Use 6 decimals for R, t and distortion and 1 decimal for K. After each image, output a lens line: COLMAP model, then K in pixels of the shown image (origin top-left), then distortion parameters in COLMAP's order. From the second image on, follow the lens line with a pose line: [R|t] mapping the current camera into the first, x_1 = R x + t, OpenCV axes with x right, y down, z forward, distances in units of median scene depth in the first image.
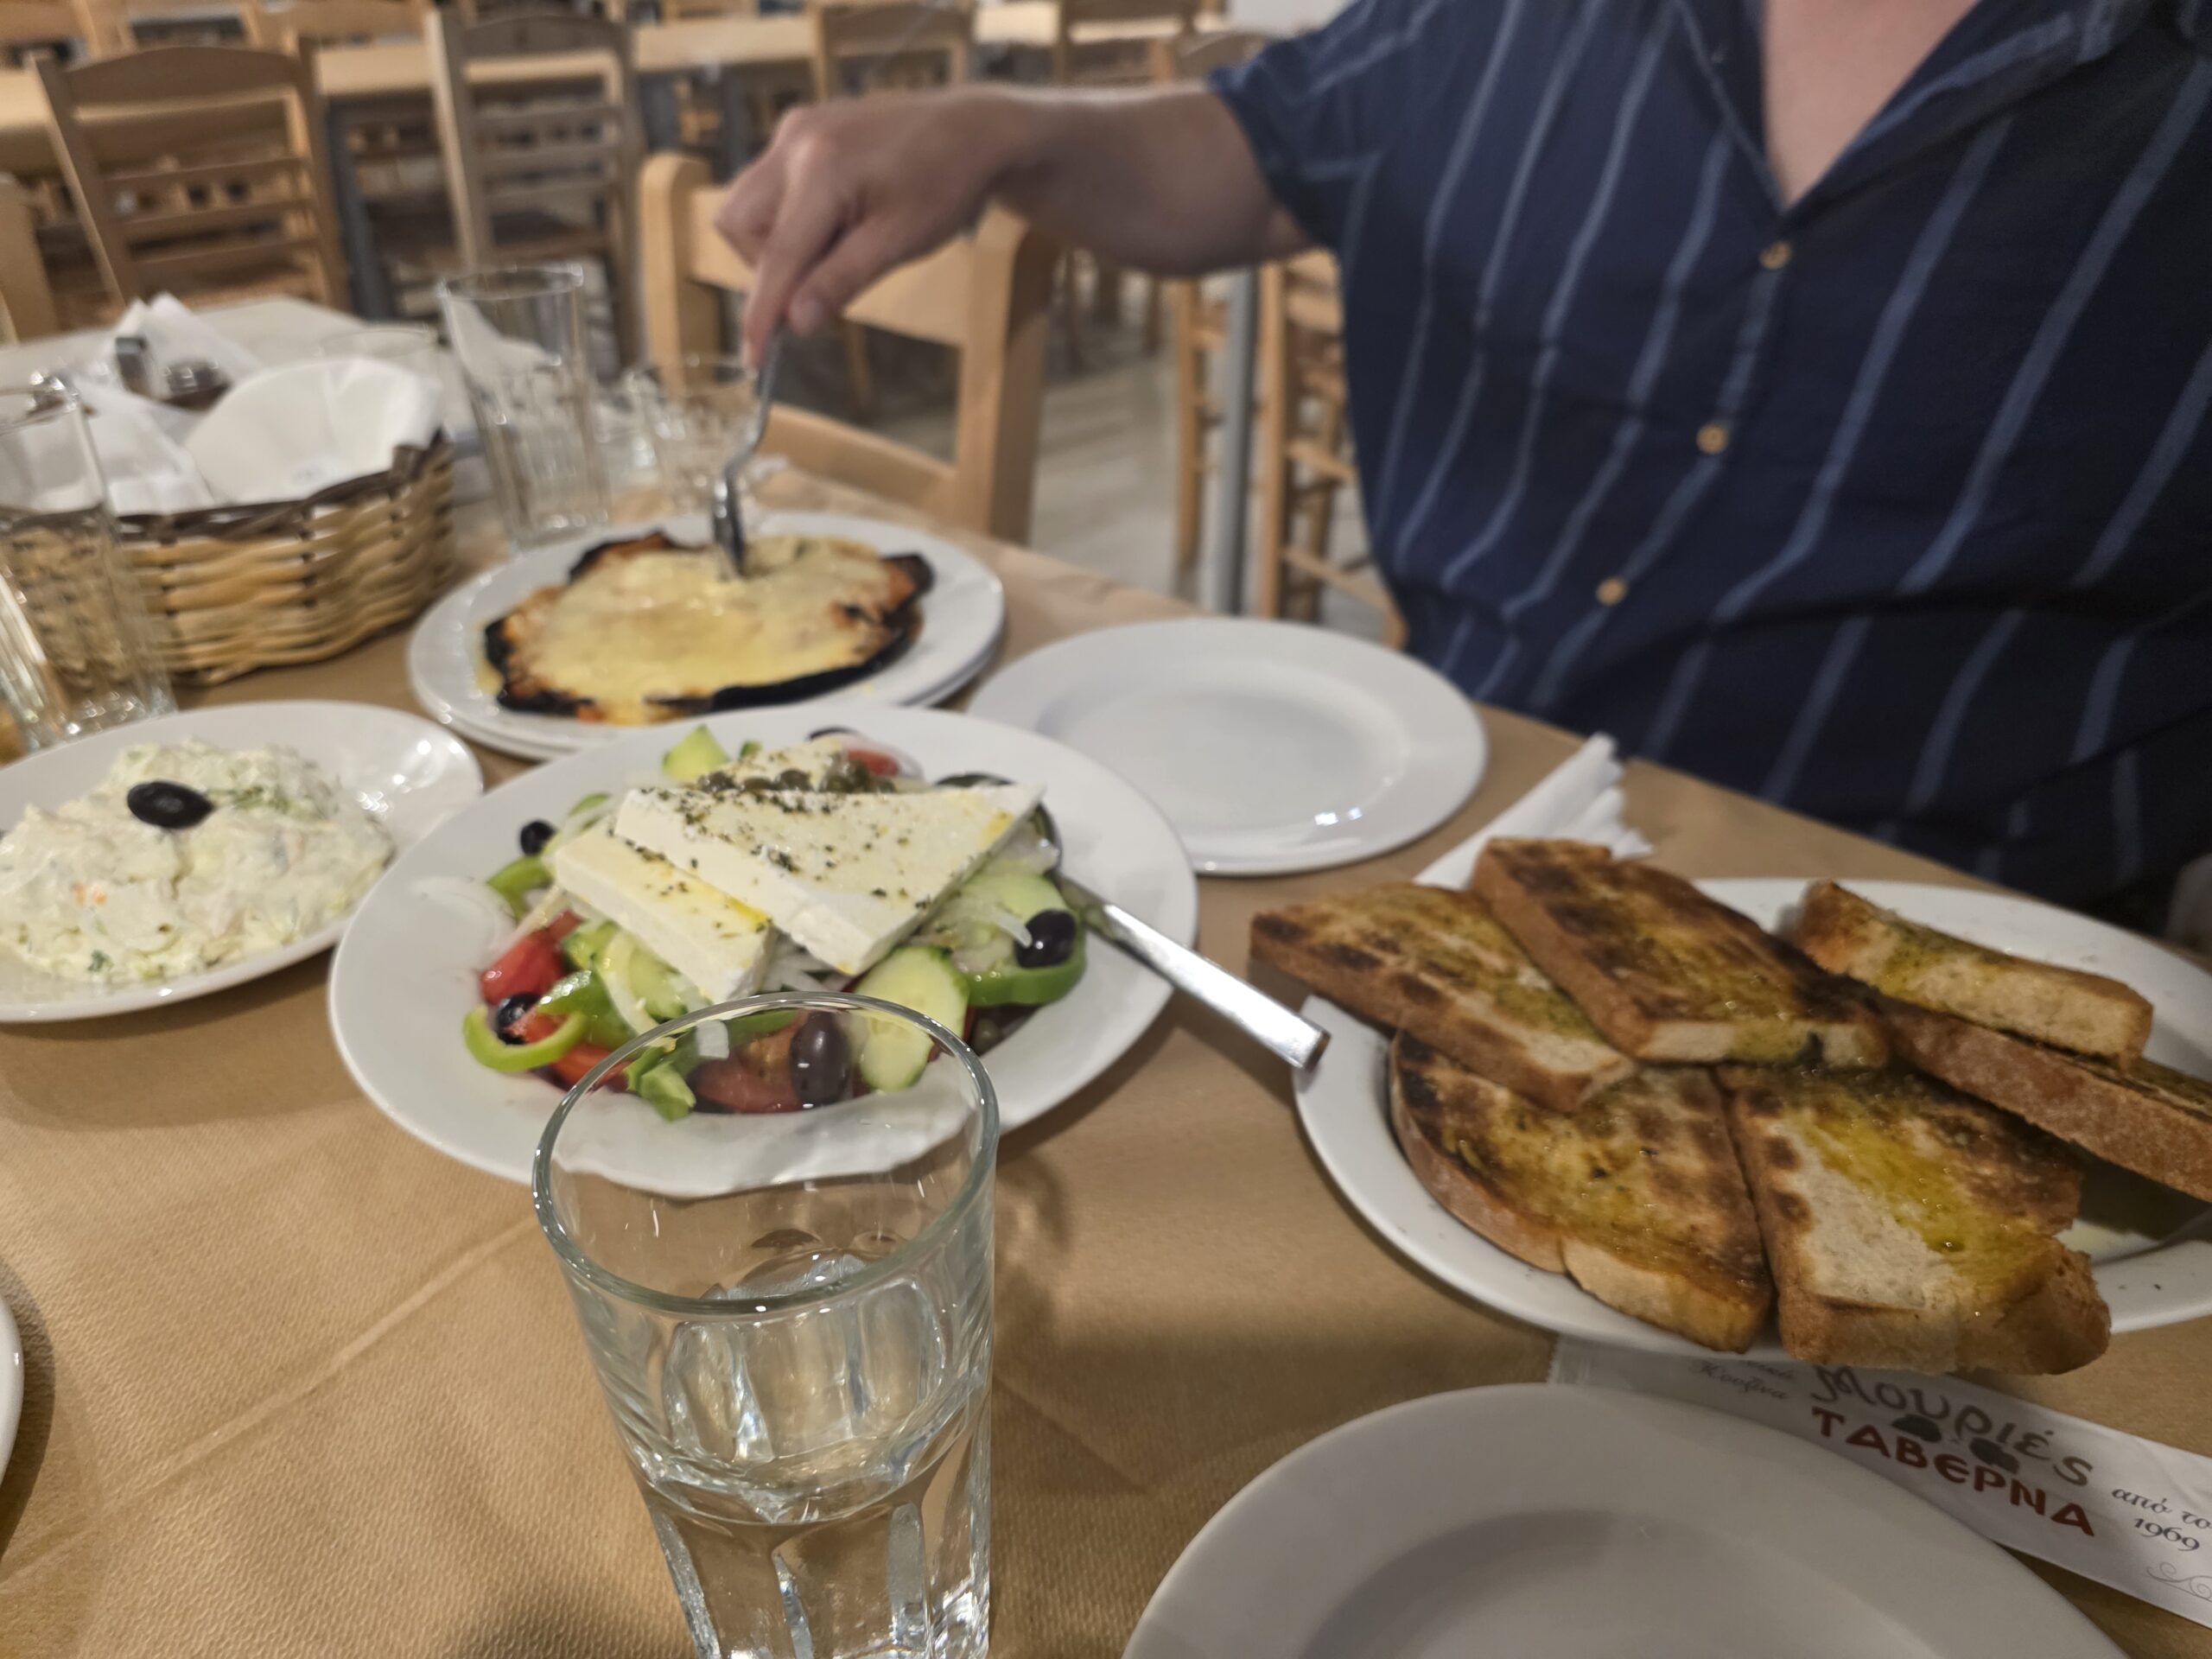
lens RADIAL K [[1446.0, 0, 1106.0], [0, 1446.0, 829.5], [0, 0, 1]] dist [0.060792, -0.063874]
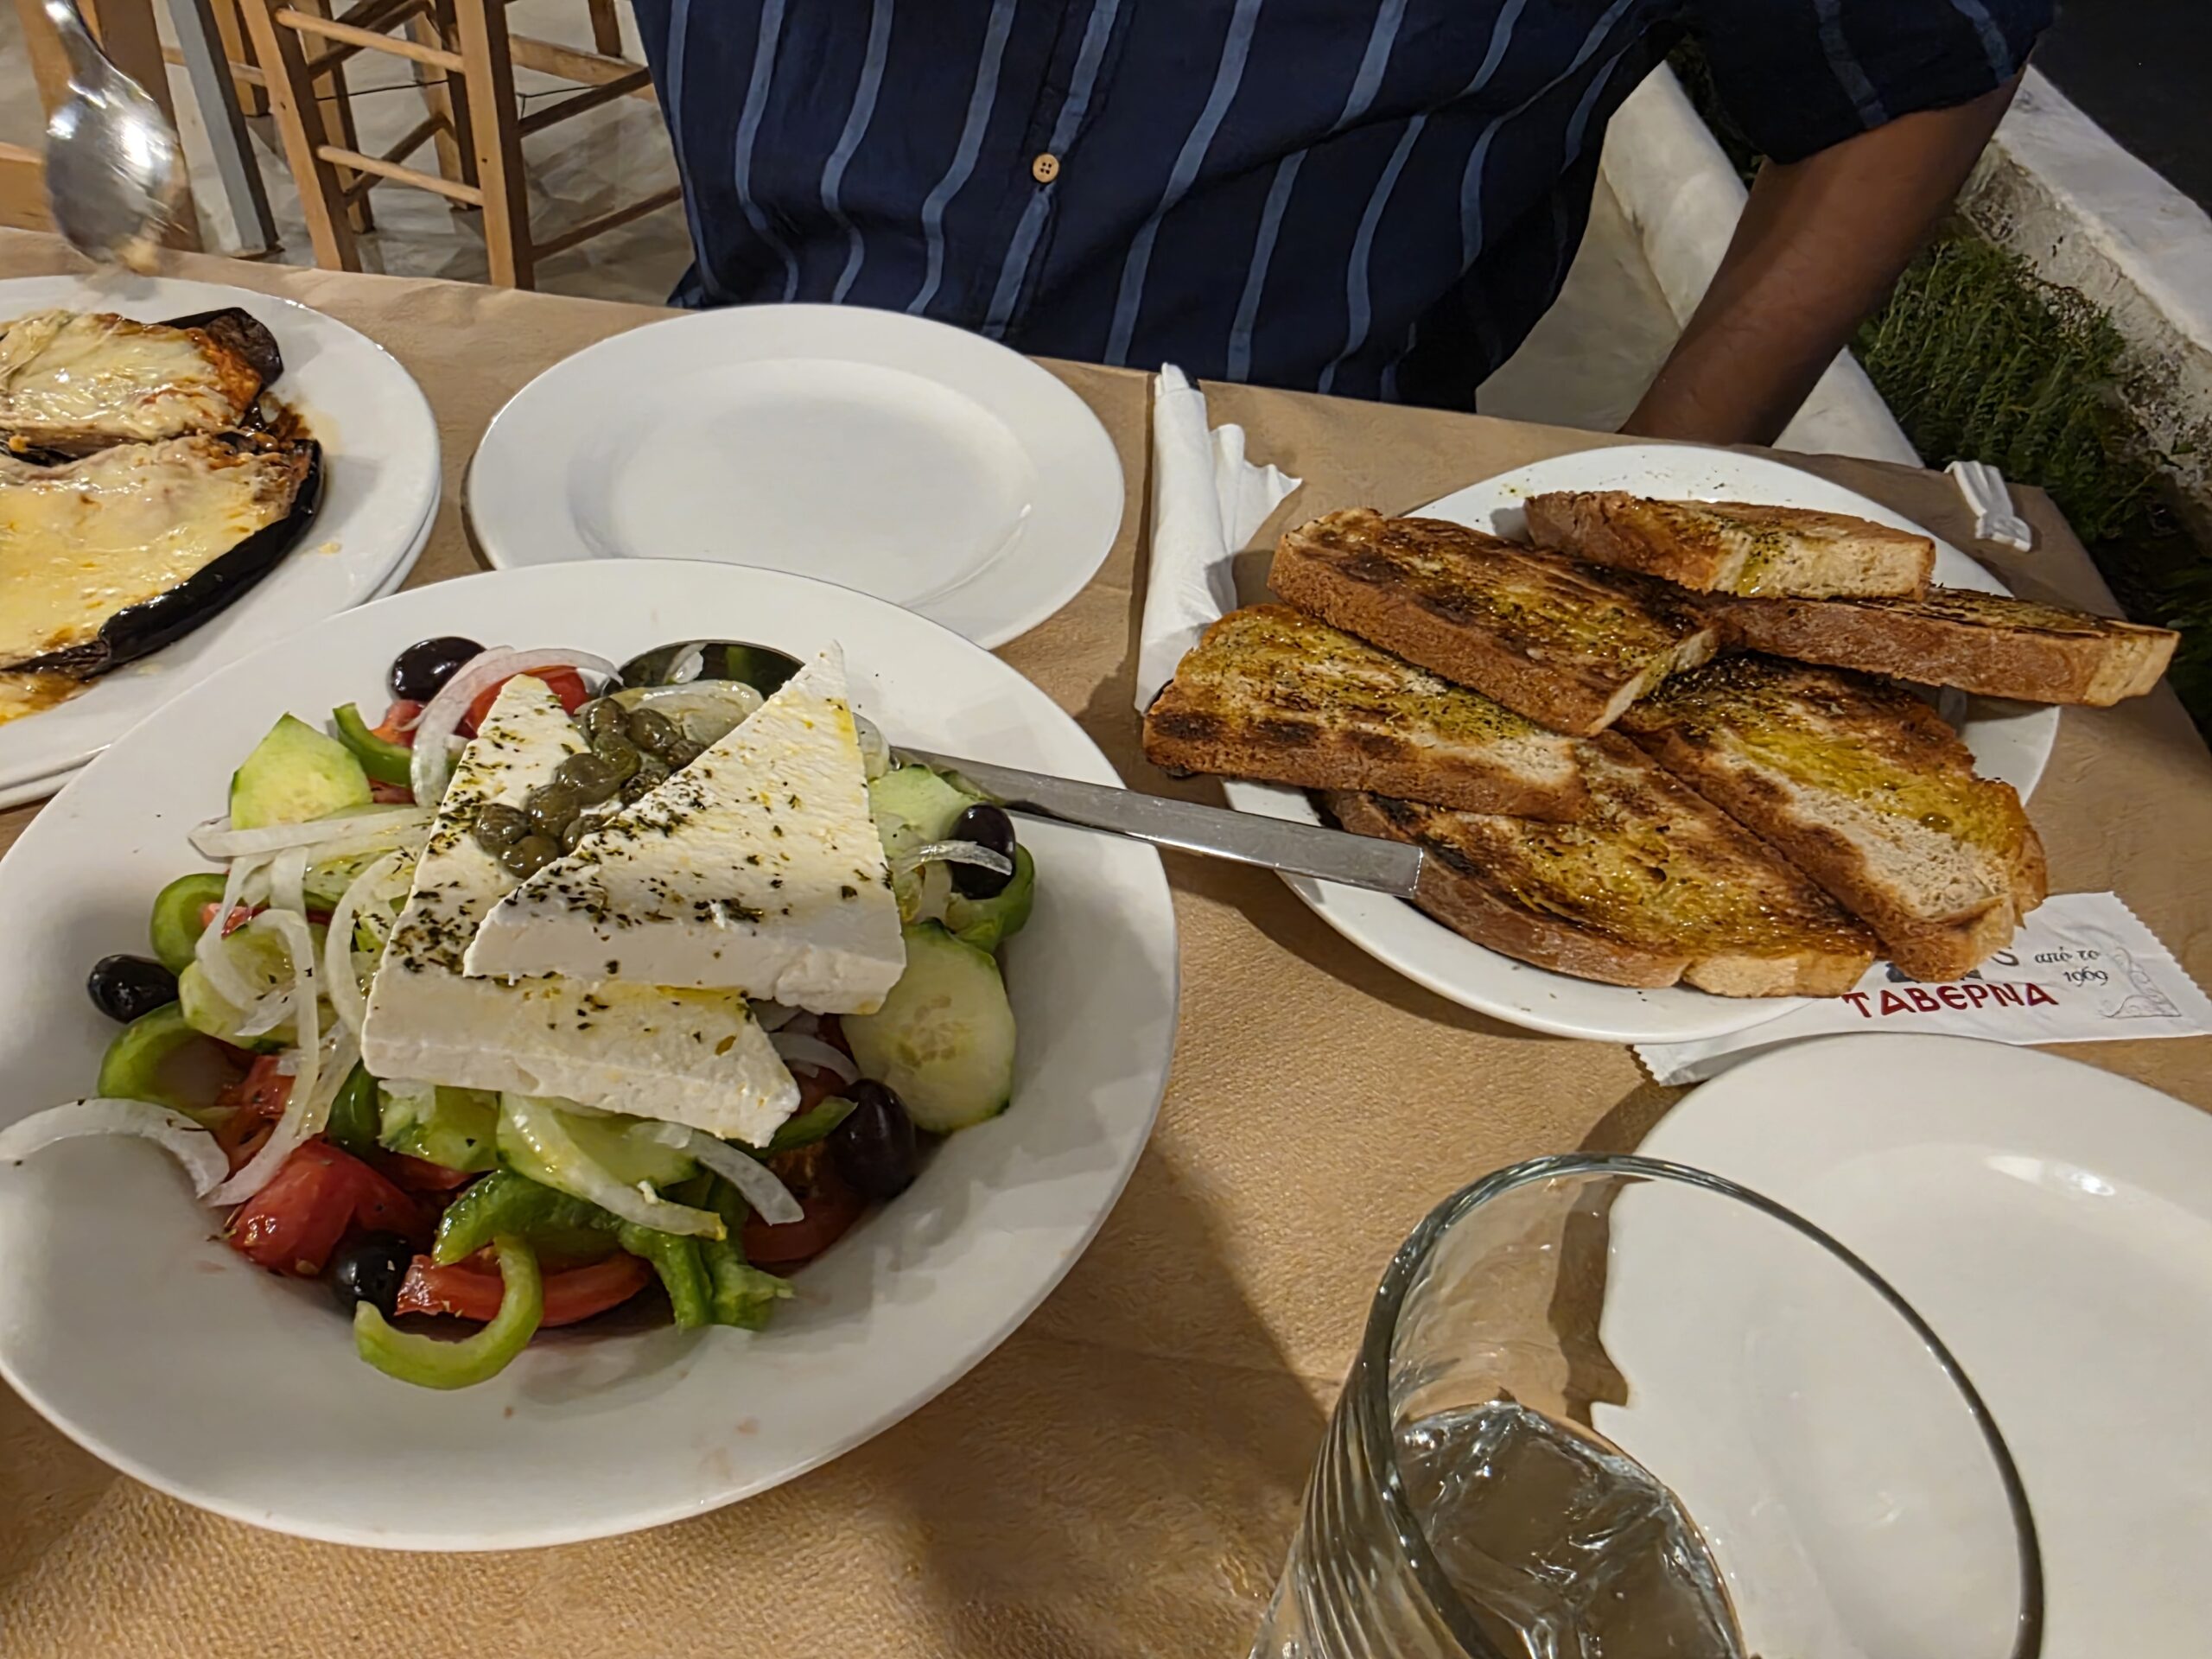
lens RADIAL K [[1445.2, 0, 1106.0], [0, 1445.2, 829.5], [0, 0, 1]] dist [0.028438, 0.000298]
pose [[0.826089, -0.374529, 0.421077, -0.352629], [0.244976, 0.911570, 0.330193, -0.196588], [-0.507508, -0.169615, 0.844788, 0.339393]]
